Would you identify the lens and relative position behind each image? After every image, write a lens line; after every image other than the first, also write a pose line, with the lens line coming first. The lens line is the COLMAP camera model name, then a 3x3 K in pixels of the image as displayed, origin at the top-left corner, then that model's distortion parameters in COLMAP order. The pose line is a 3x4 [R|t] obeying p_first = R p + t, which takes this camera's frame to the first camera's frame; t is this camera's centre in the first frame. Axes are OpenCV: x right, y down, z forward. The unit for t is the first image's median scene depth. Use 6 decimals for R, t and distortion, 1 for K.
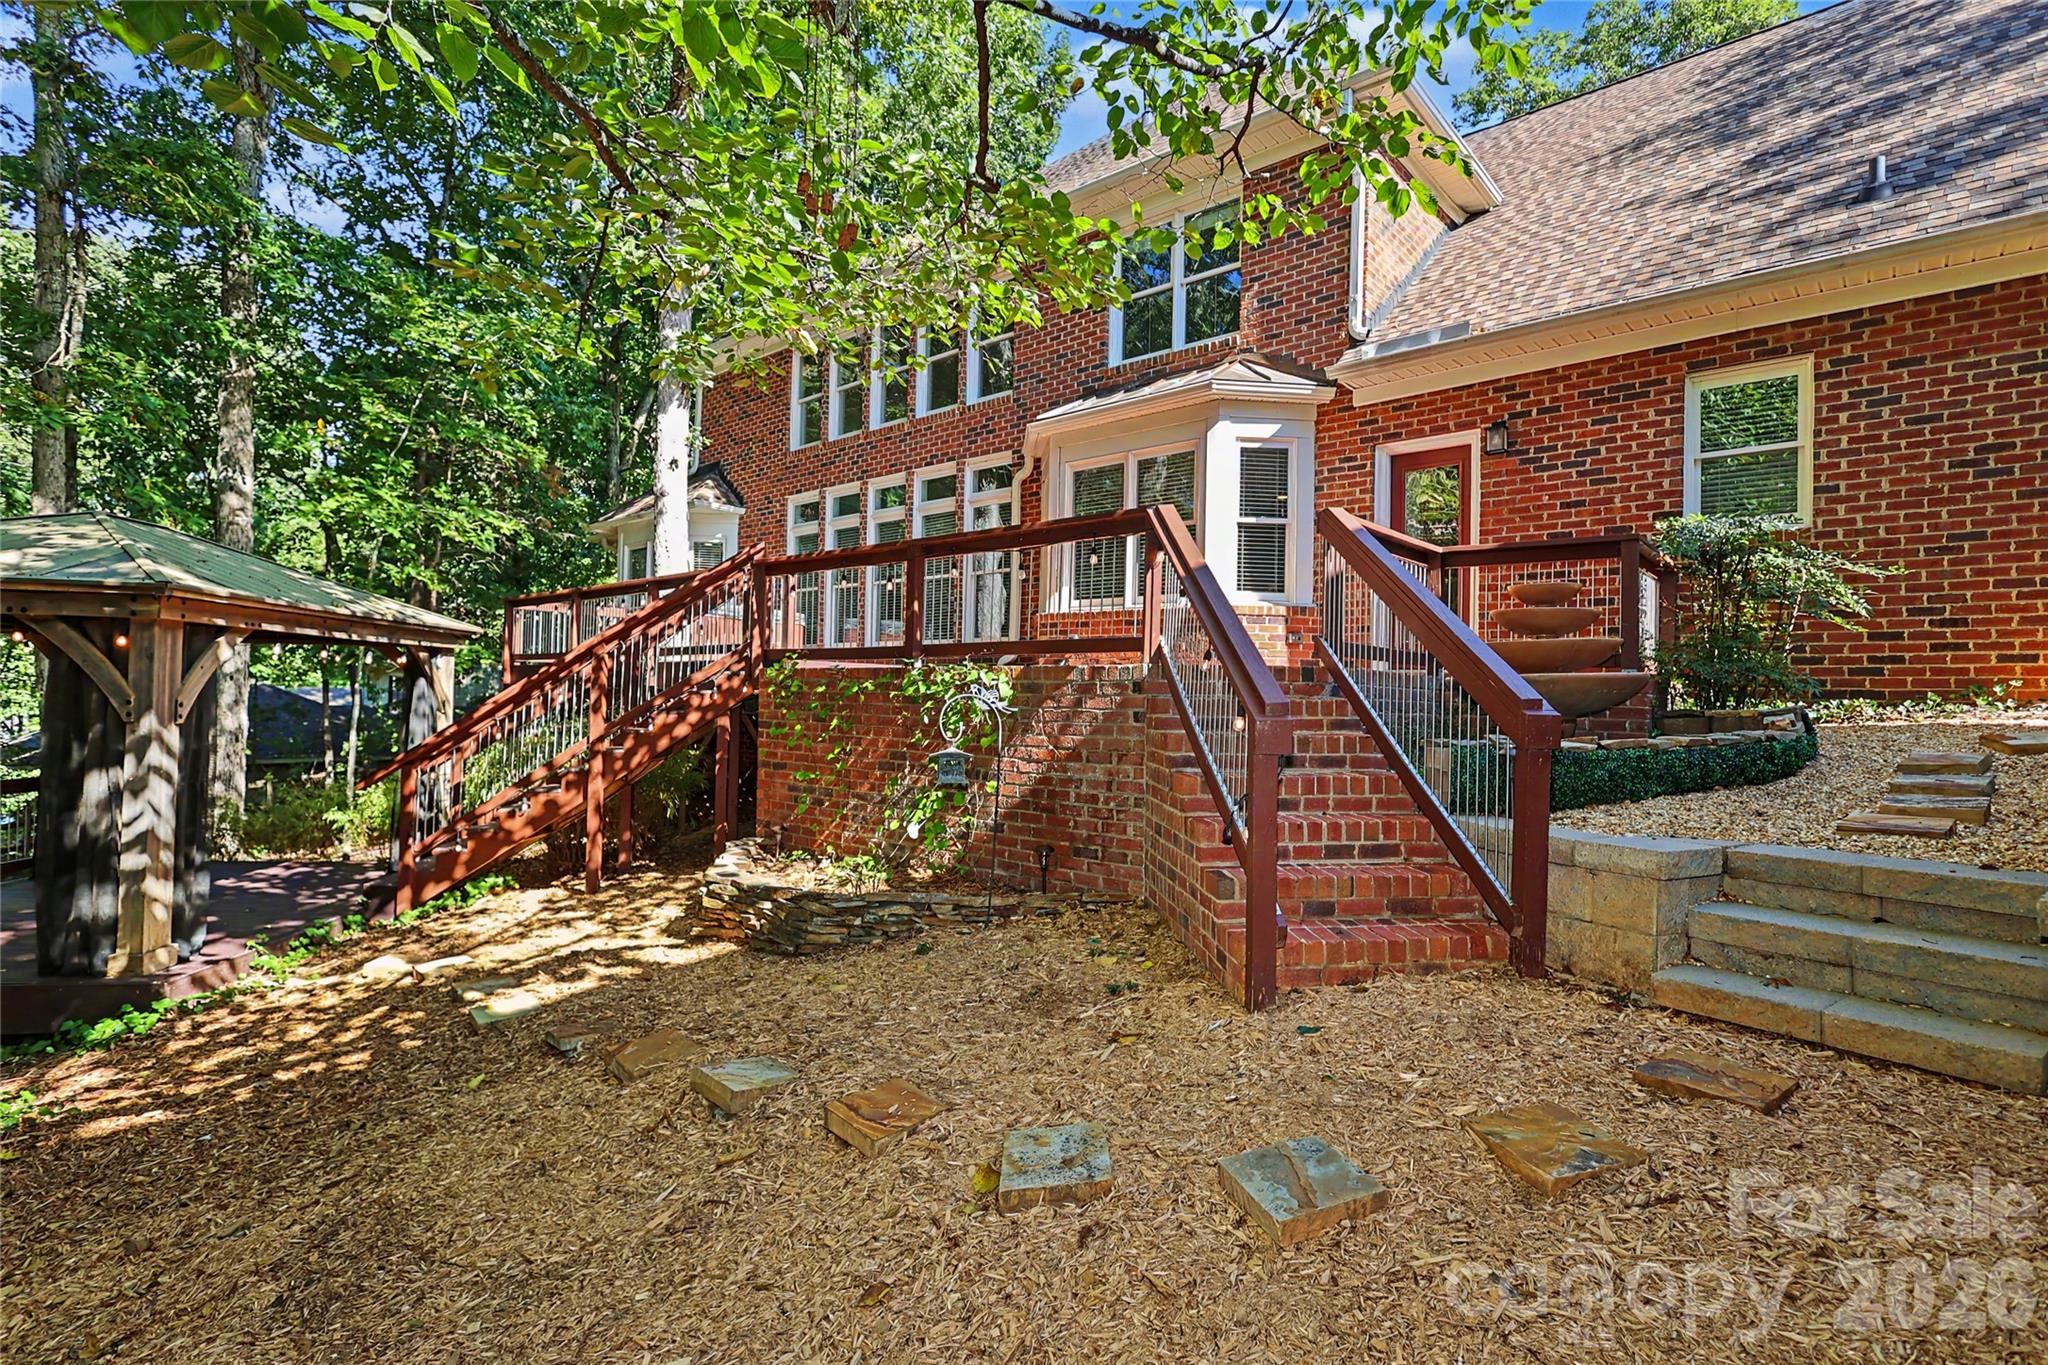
lens RADIAL K [[939.8, 0, 1024.0], [0, 939.8, 682.5], [0, 0, 1]] dist [-0.000197, -0.000127]
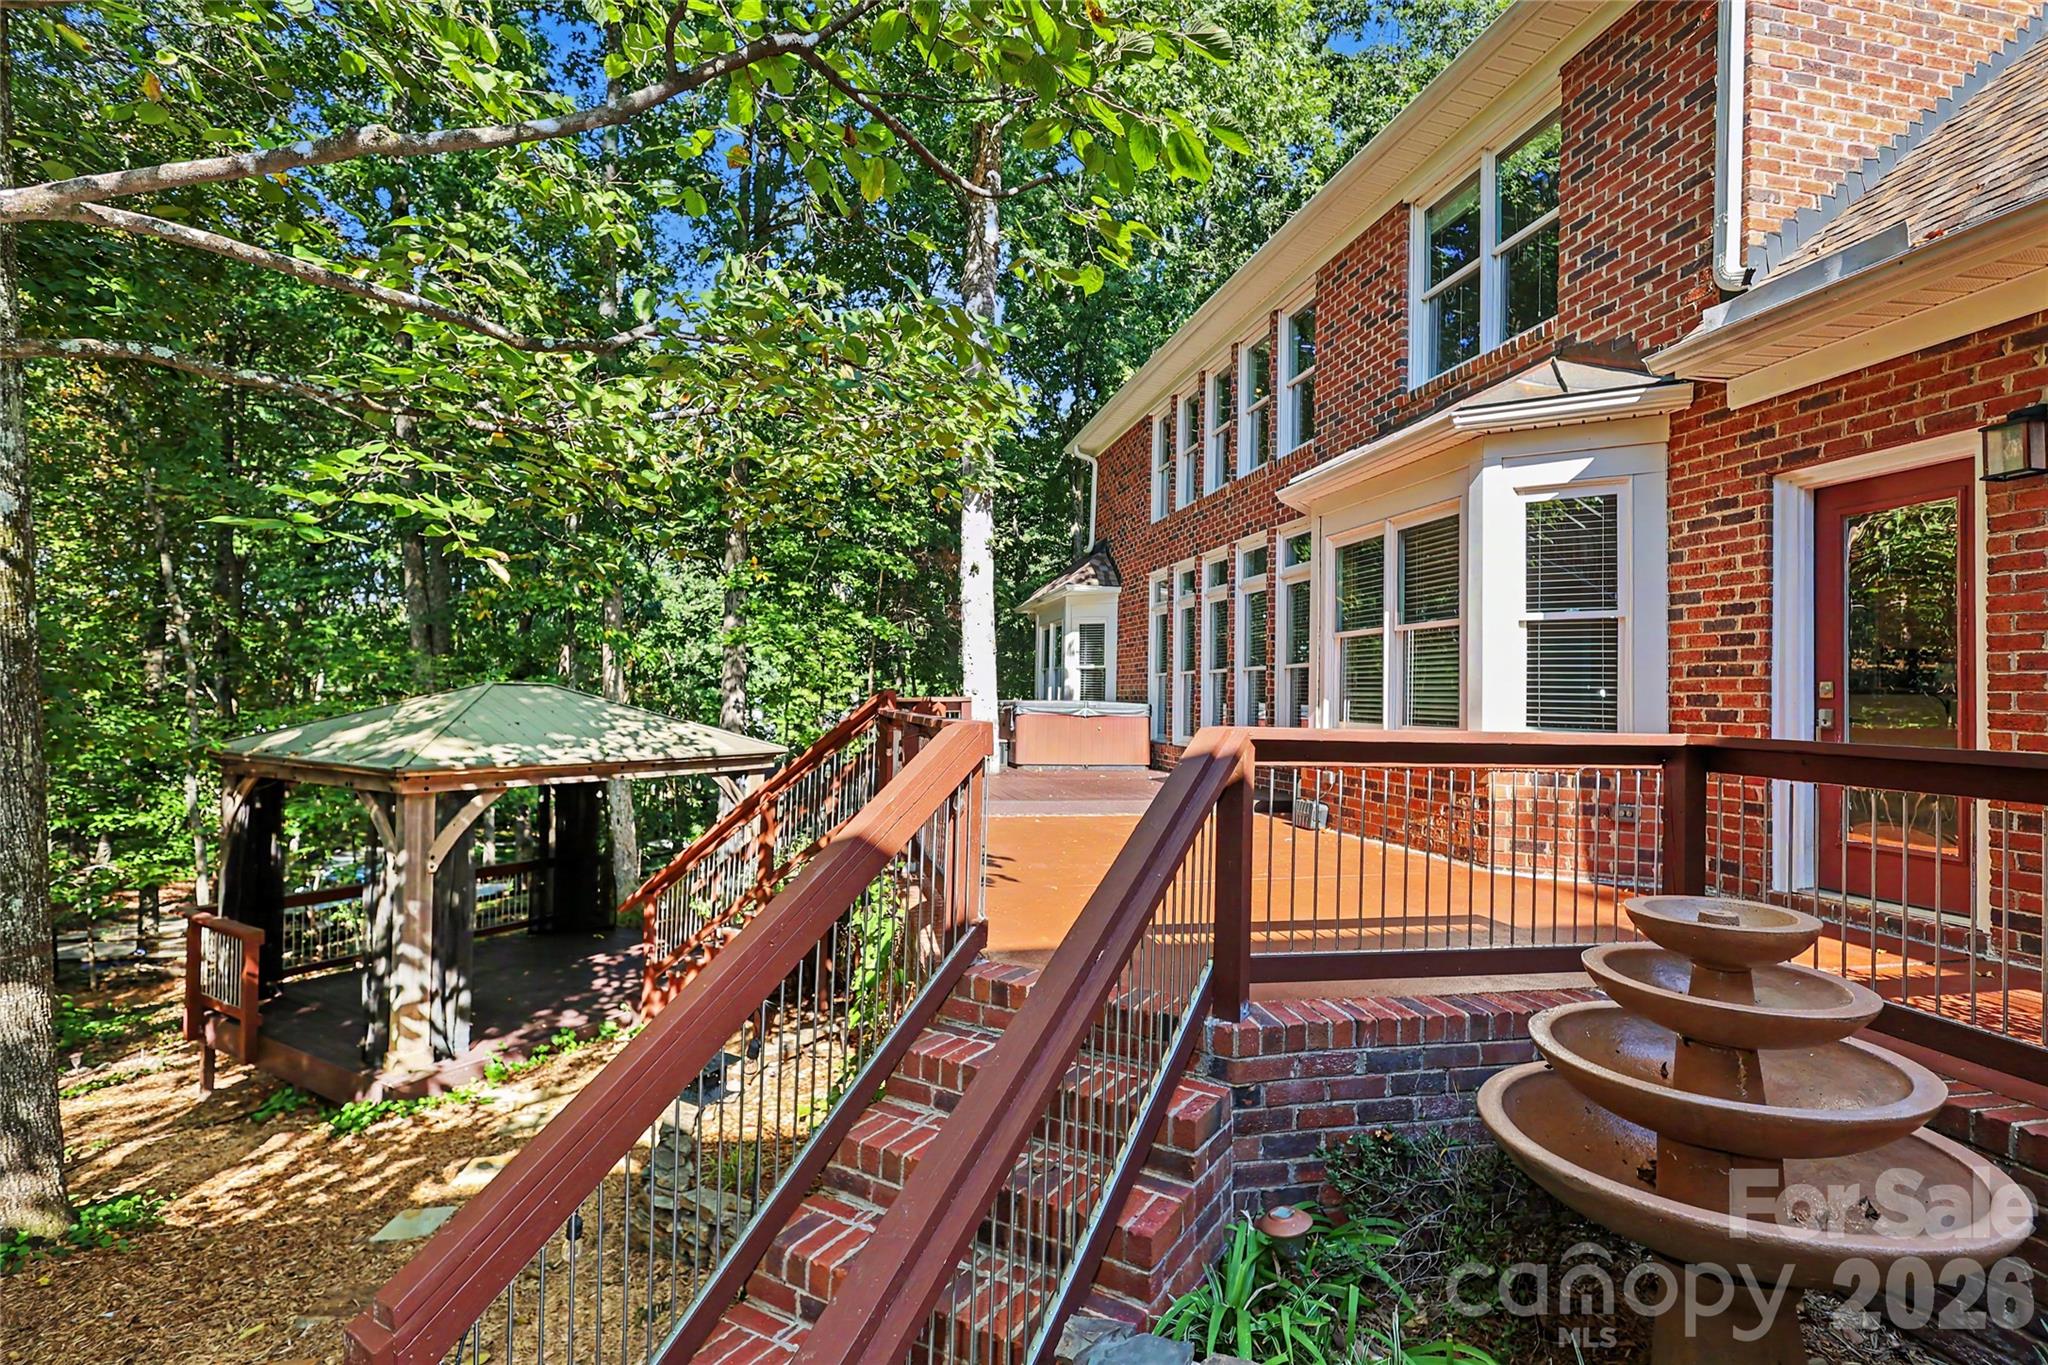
lens RADIAL K [[939.8, 0, 1024.0], [0, 939.8, 682.5], [0, 0, 1]] dist [-0.000197, -0.000127]
pose [[0.793092, -0.013344, -0.608956, 0.347105], [0.005441, 0.999875, -0.014823, -0.121887], [0.609077, 0.008443, 0.793066, 0.292587]]
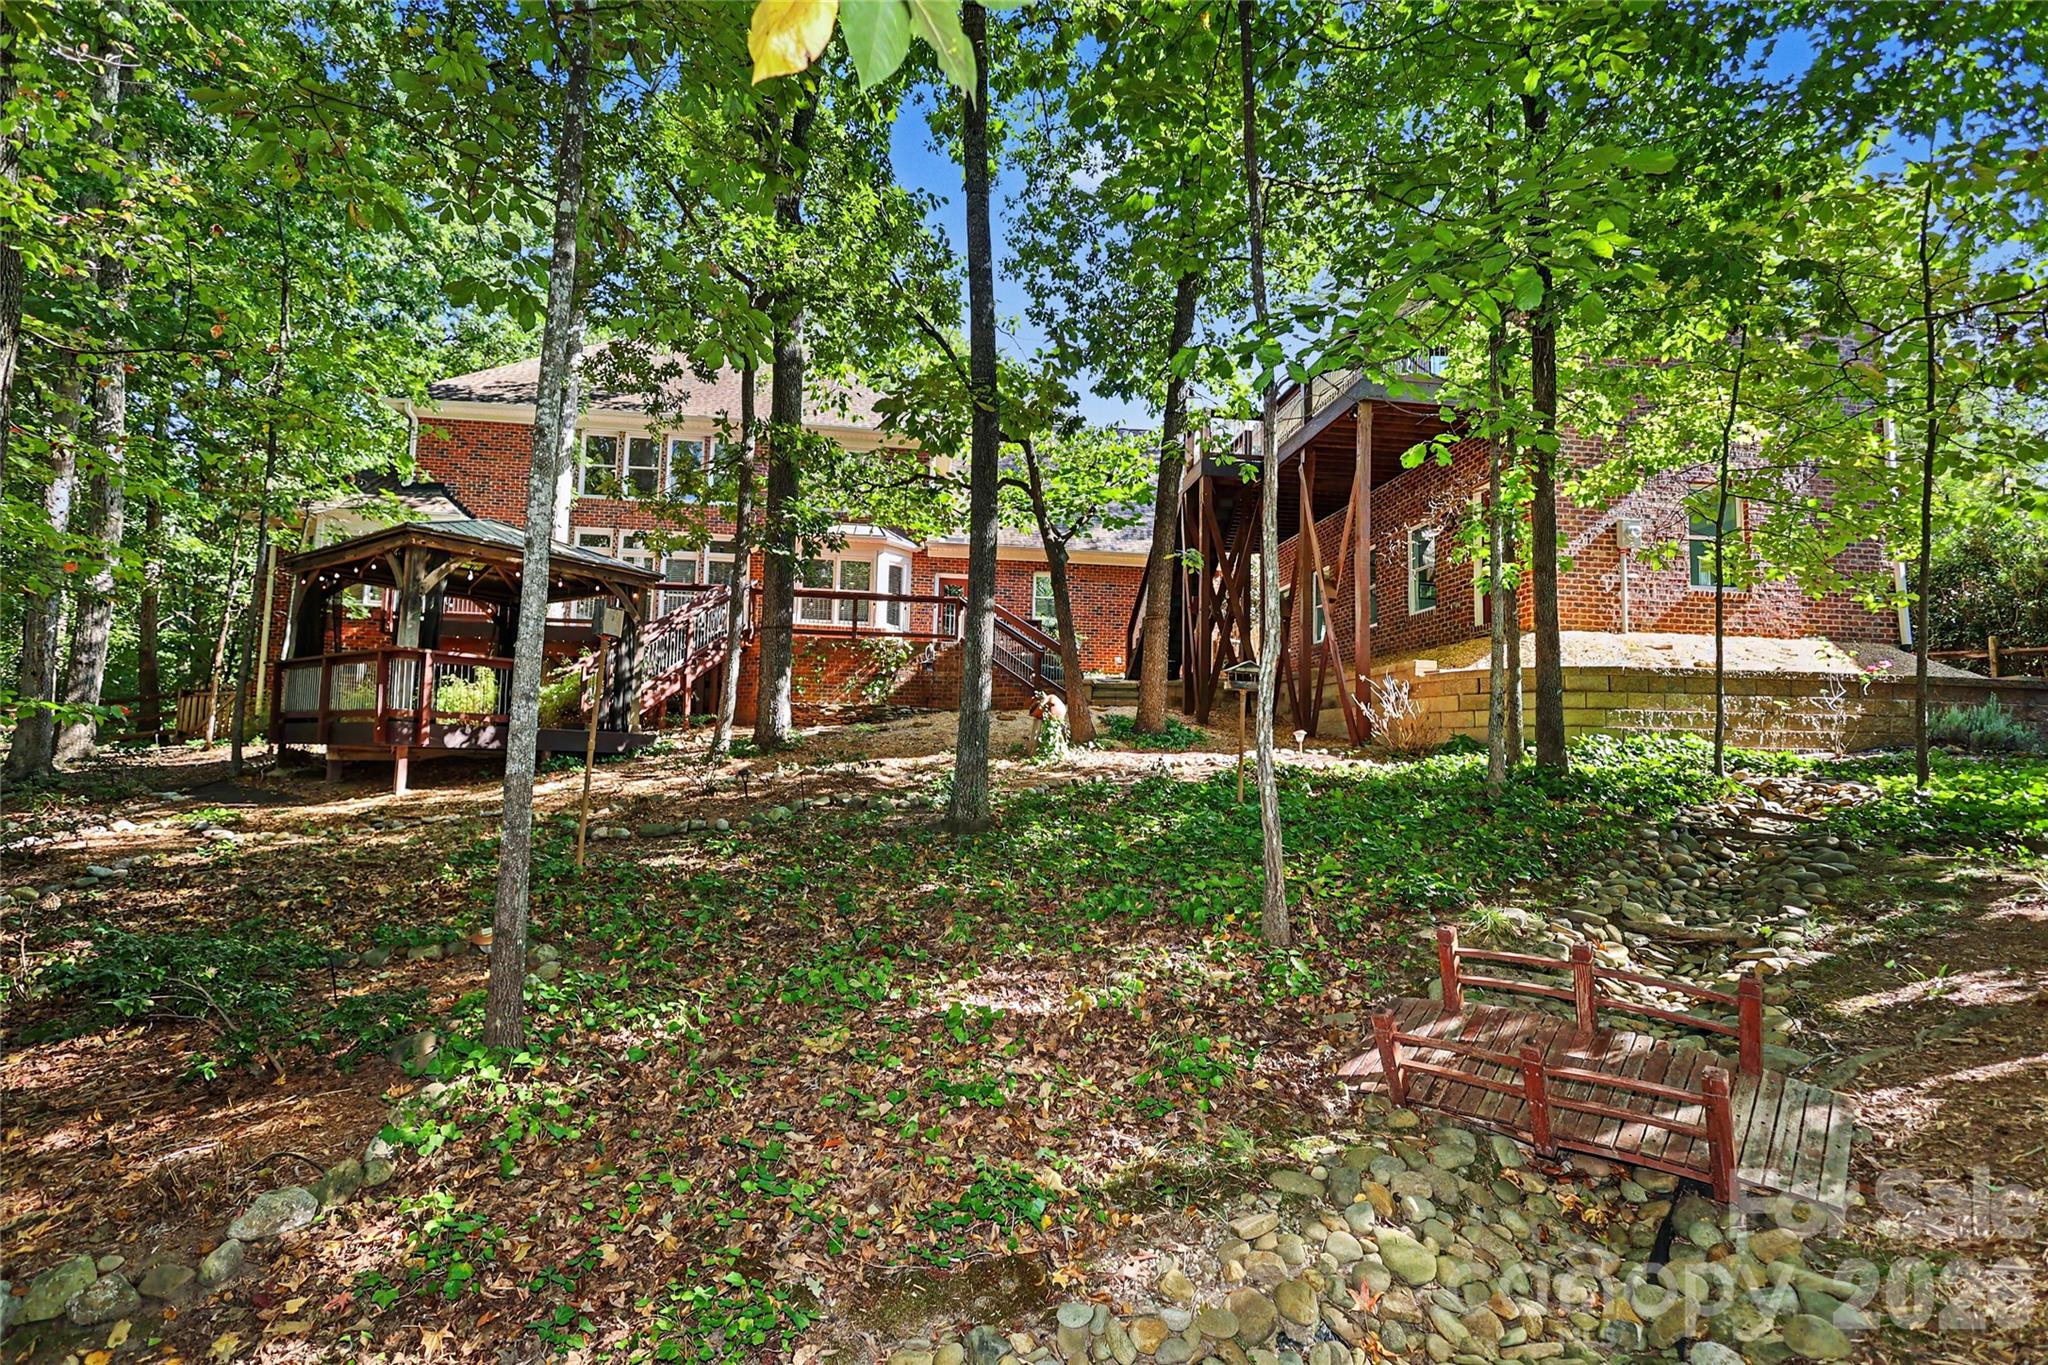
lens RADIAL K [[939.8, 0, 1024.0], [0, 939.8, 682.5], [0, 0, 1]] dist [-0.000197, -0.000127]
pose [[0.641223, 0.059883, 0.765014, -1.387668], [-0.011118, 0.997571, -0.068768, 0.217680], [-0.767274, 0.035590, 0.640331, -0.811698]]
